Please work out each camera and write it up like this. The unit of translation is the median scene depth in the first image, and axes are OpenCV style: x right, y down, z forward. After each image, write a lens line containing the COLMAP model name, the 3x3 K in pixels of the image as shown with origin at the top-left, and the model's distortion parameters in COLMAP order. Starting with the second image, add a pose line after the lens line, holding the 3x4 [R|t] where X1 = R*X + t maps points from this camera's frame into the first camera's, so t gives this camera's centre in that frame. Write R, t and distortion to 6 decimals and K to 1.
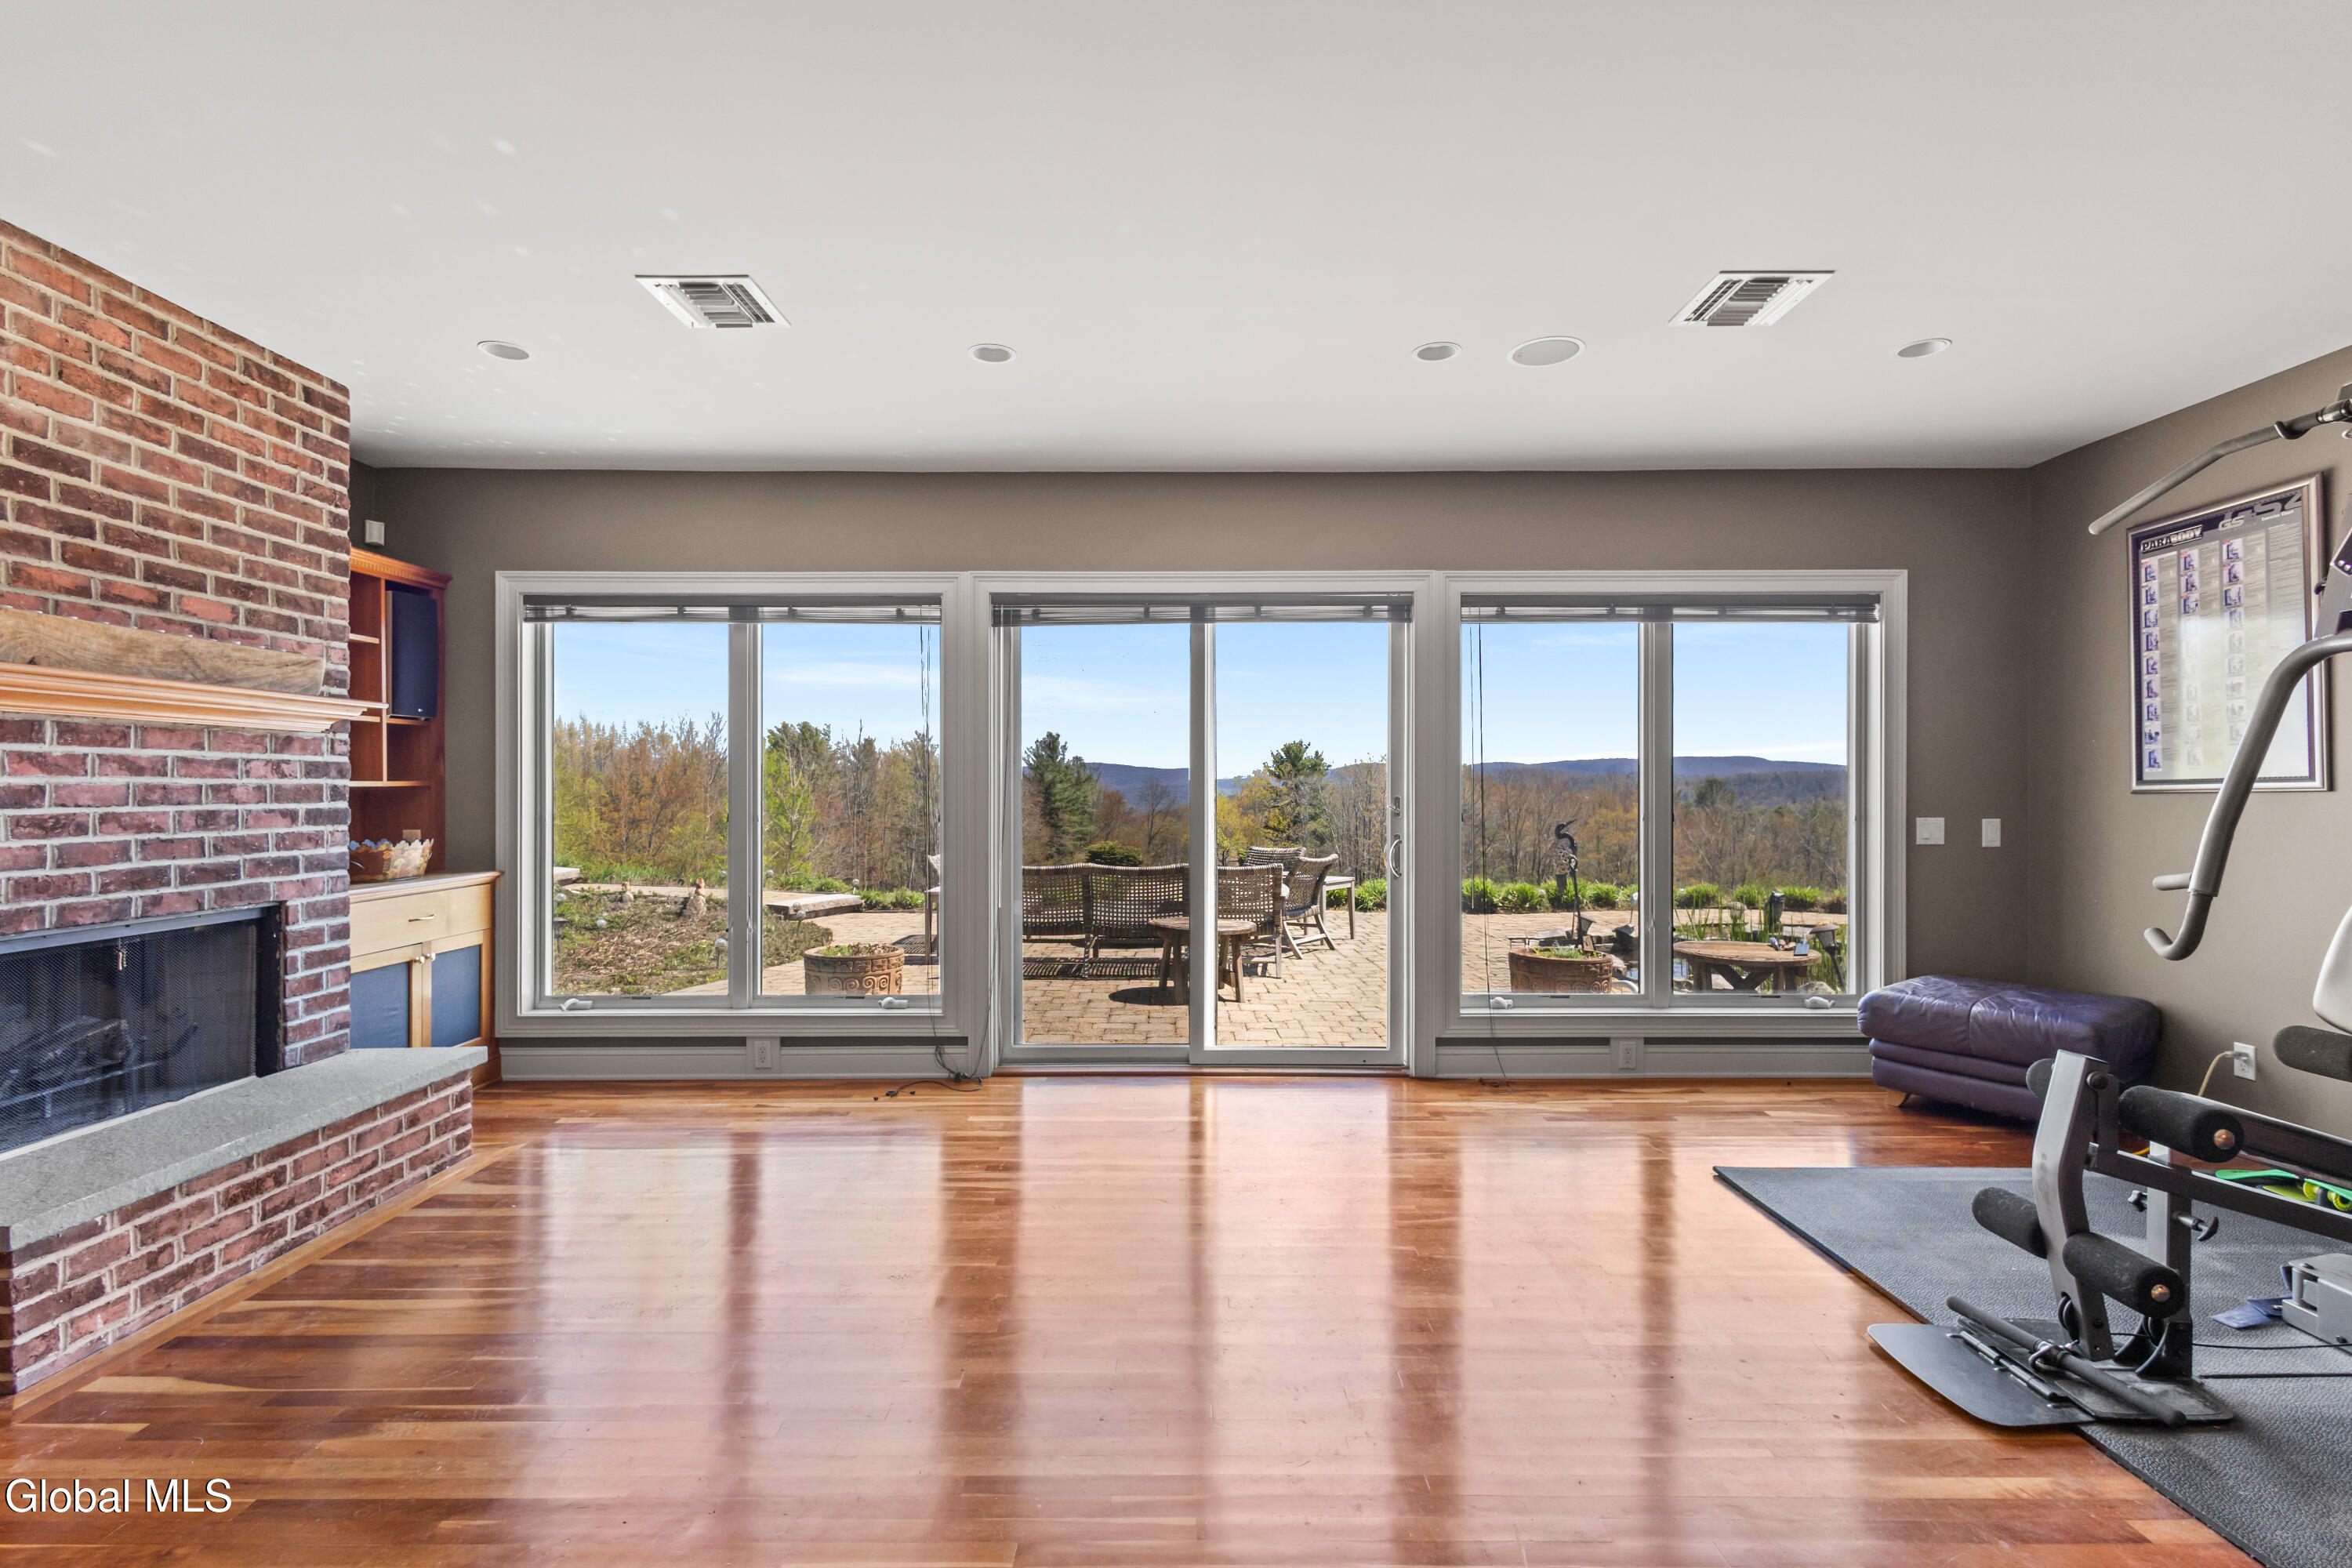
lens RADIAL K [[1088.4, 0, 1161.3], [0, 1088.4, 786.7], [0, 0, 1]] dist [0.011401, 0.000001]
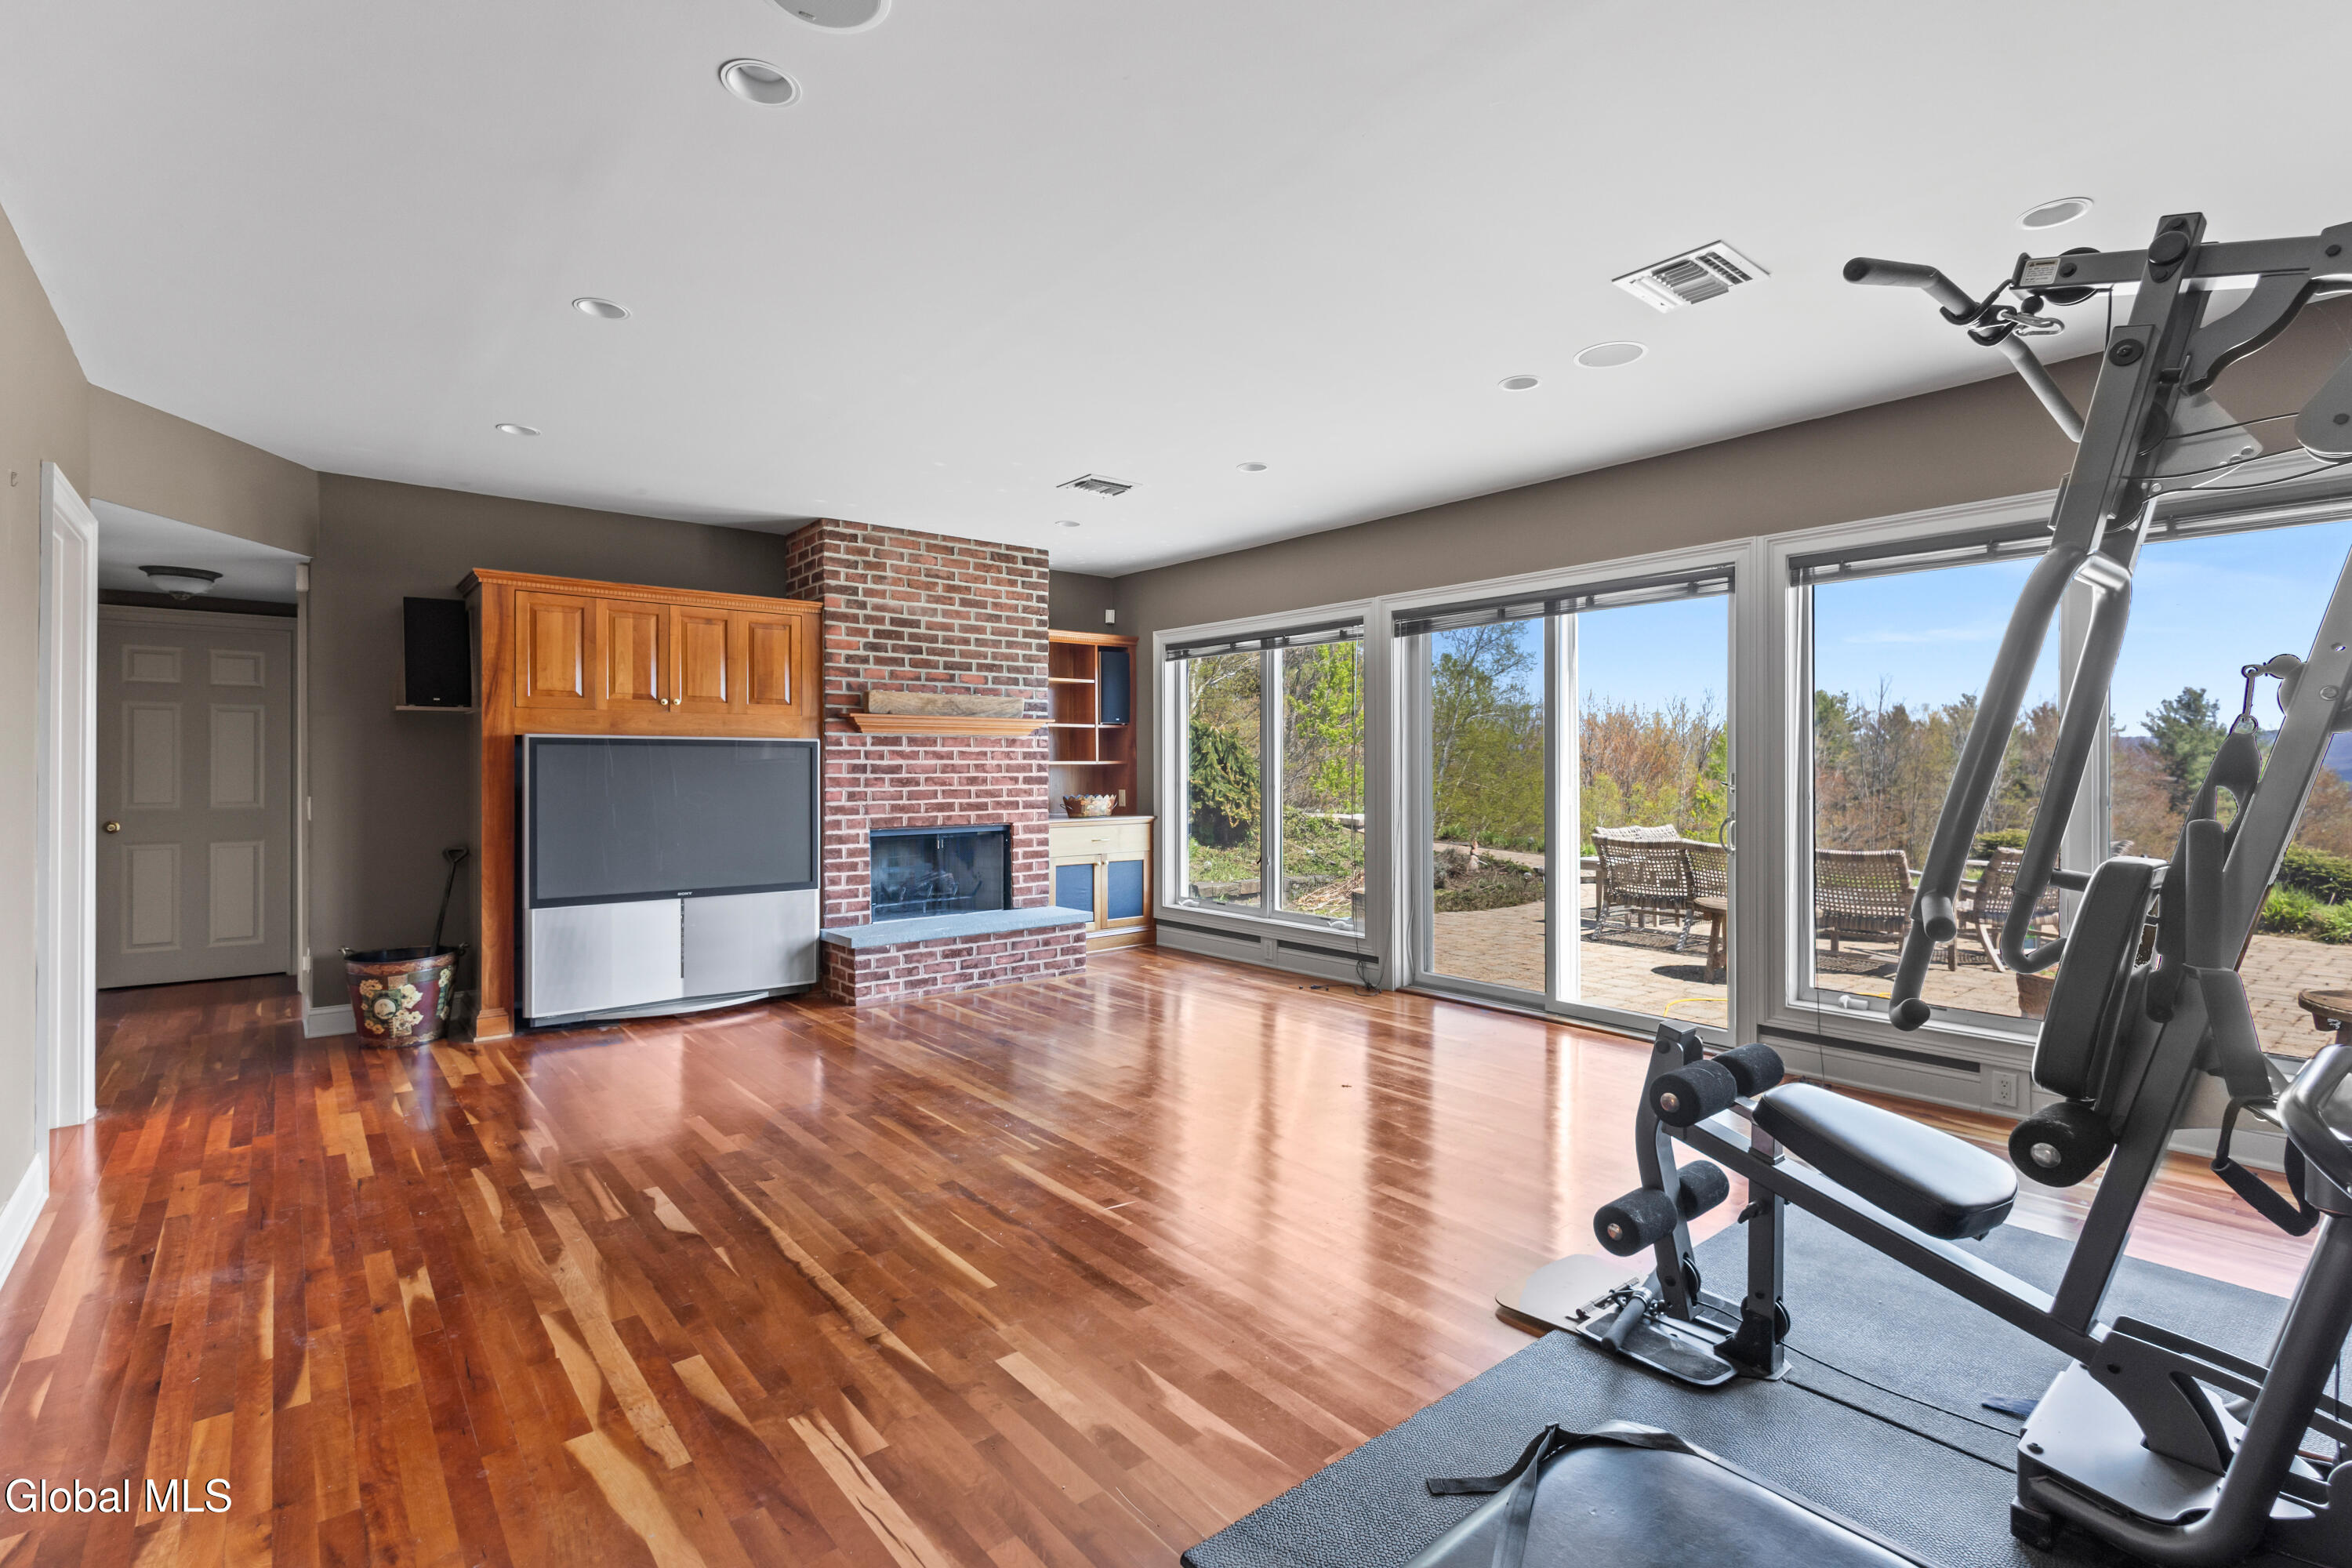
lens RADIAL K [[1088.4, 0, 1176.7], [0, 1088.4, 772.2], [0, 0, 1]] dist [0.011401, 0.000001]
pose [[0.632318, 0.004017, -0.774699, 0.671906], [0.002808, 0.999968, 0.007476, -0.000167], [0.774704, -0.006903, 0.632286, -0.001466]]
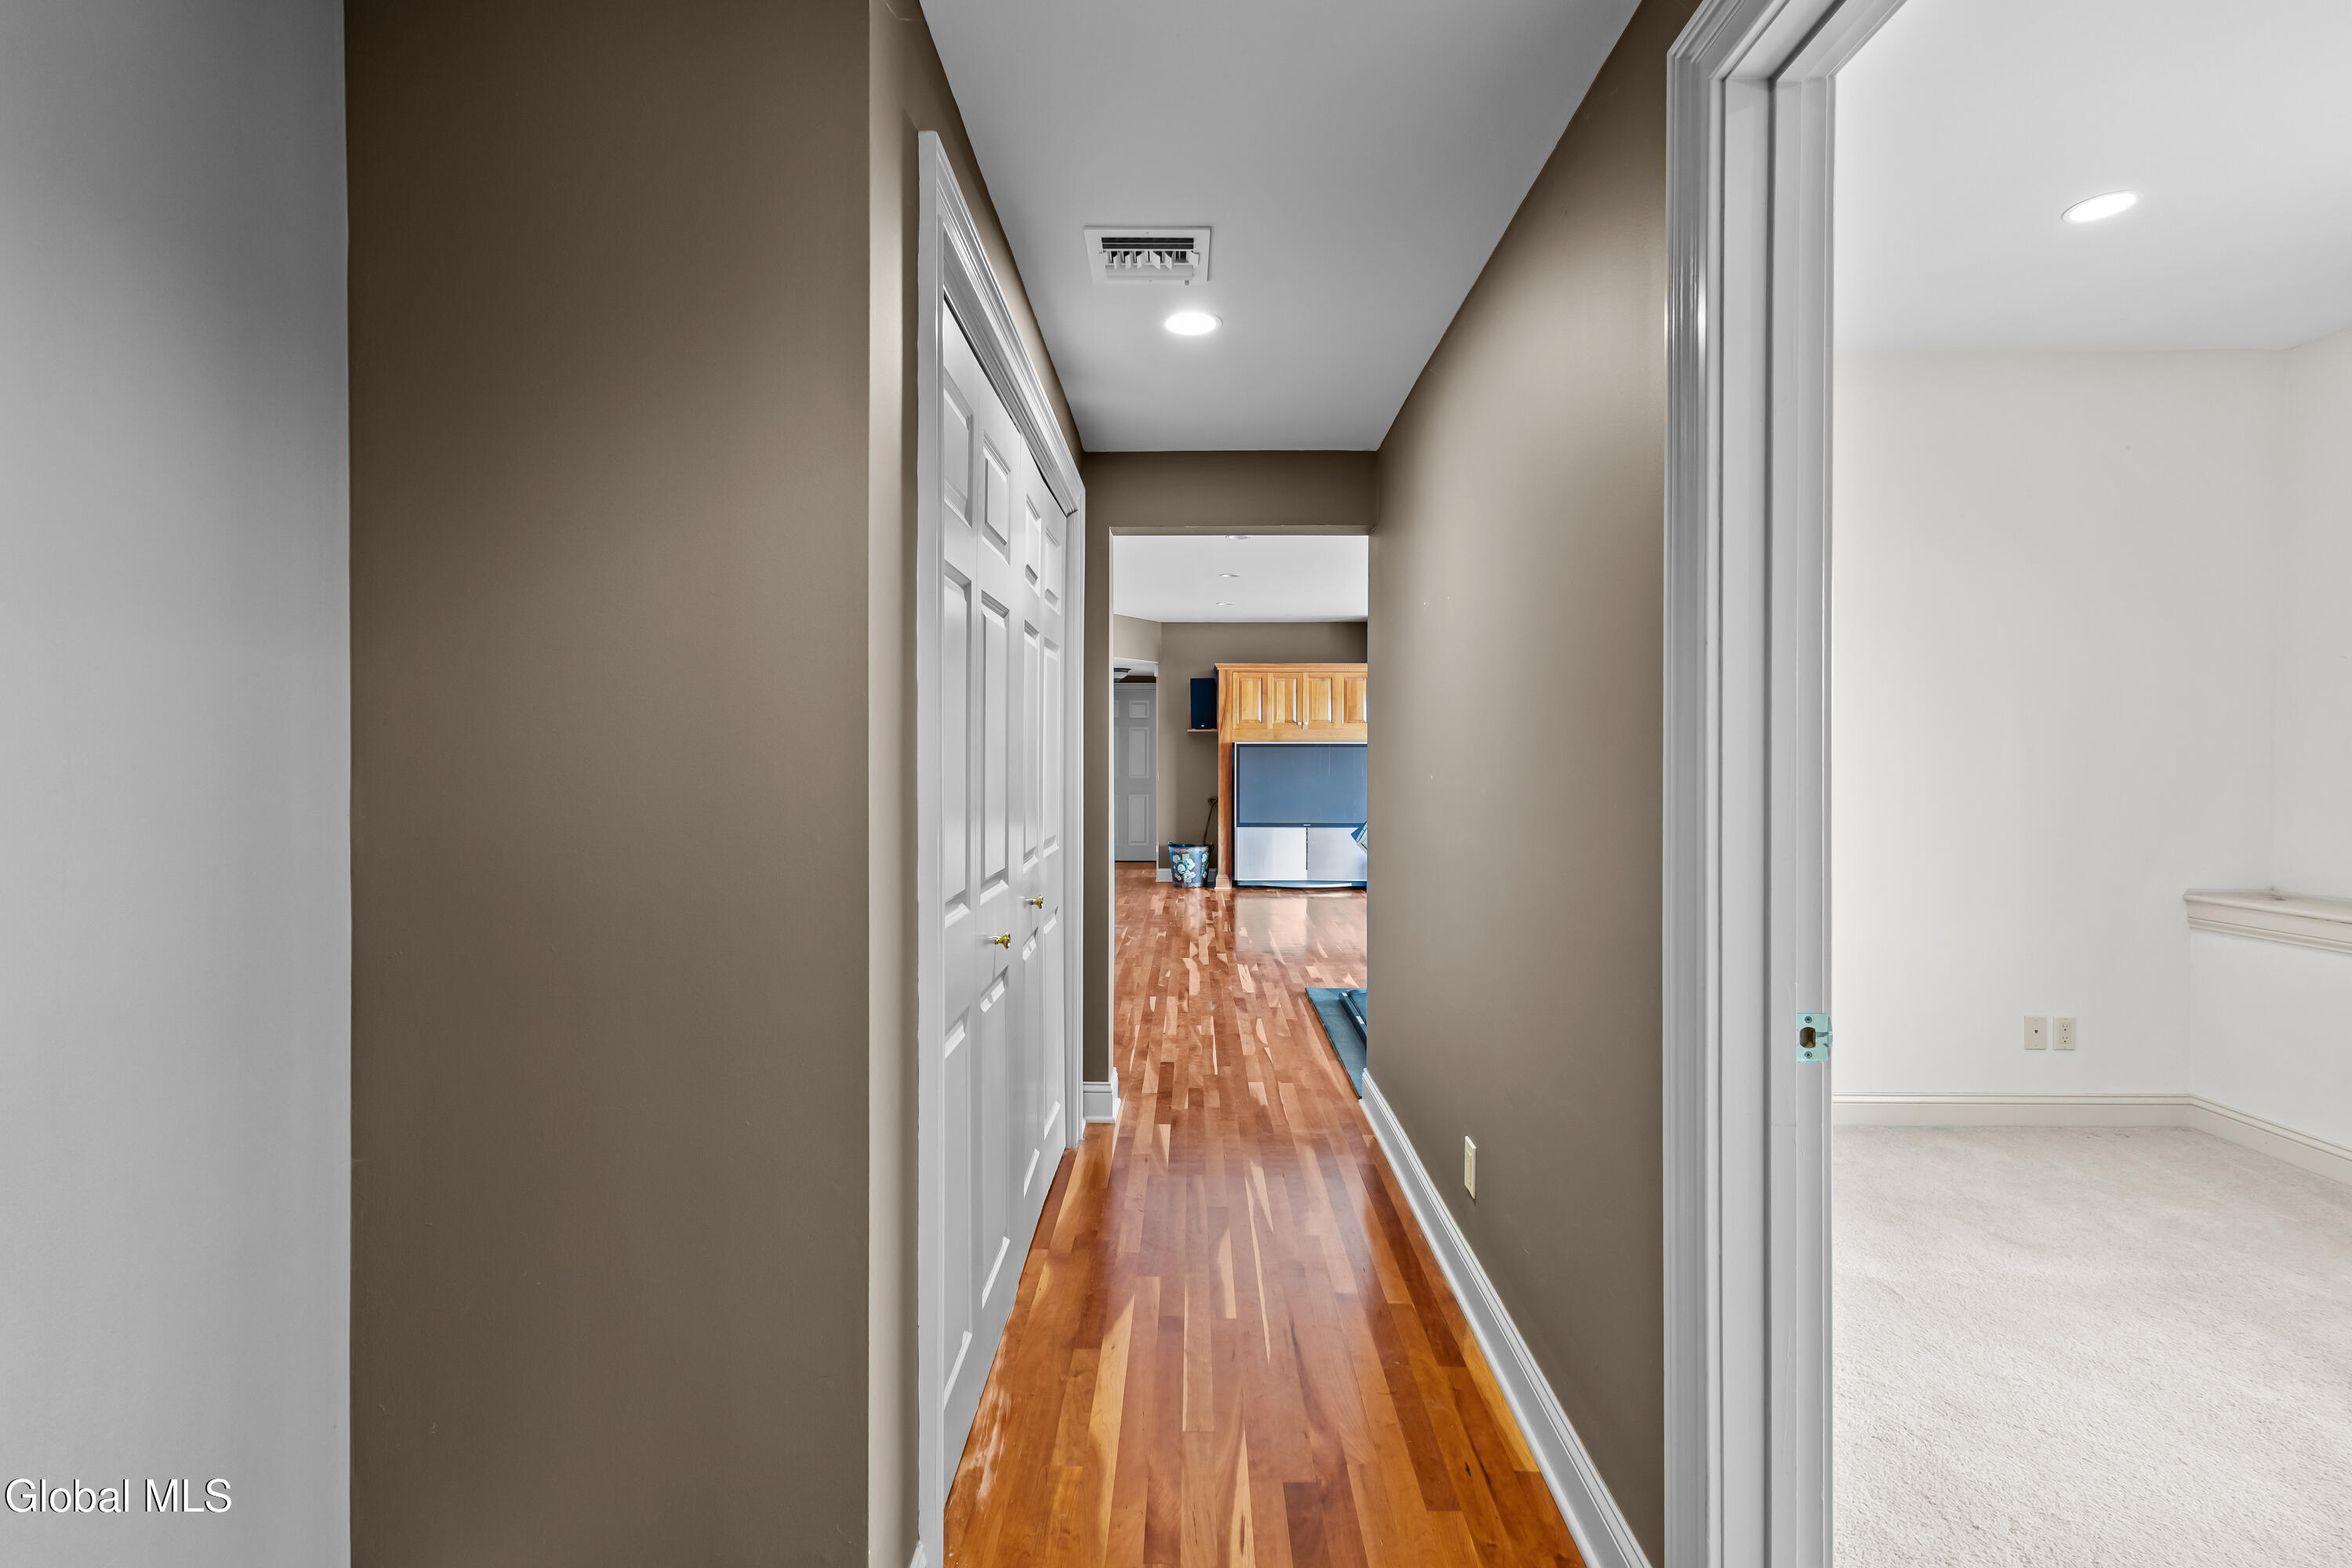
lens RADIAL K [[1088.4, 0, 1174.3], [0, 1088.4, 768.5], [0, 0, 1]] dist [0.011401, 0.000001]
pose [[-0.018878, 0.015863, -0.999696, 1.683853], [0.007510, 0.999848, 0.015723, -0.014702], [0.999794, -0.007211, -0.018994, 0.104757]]
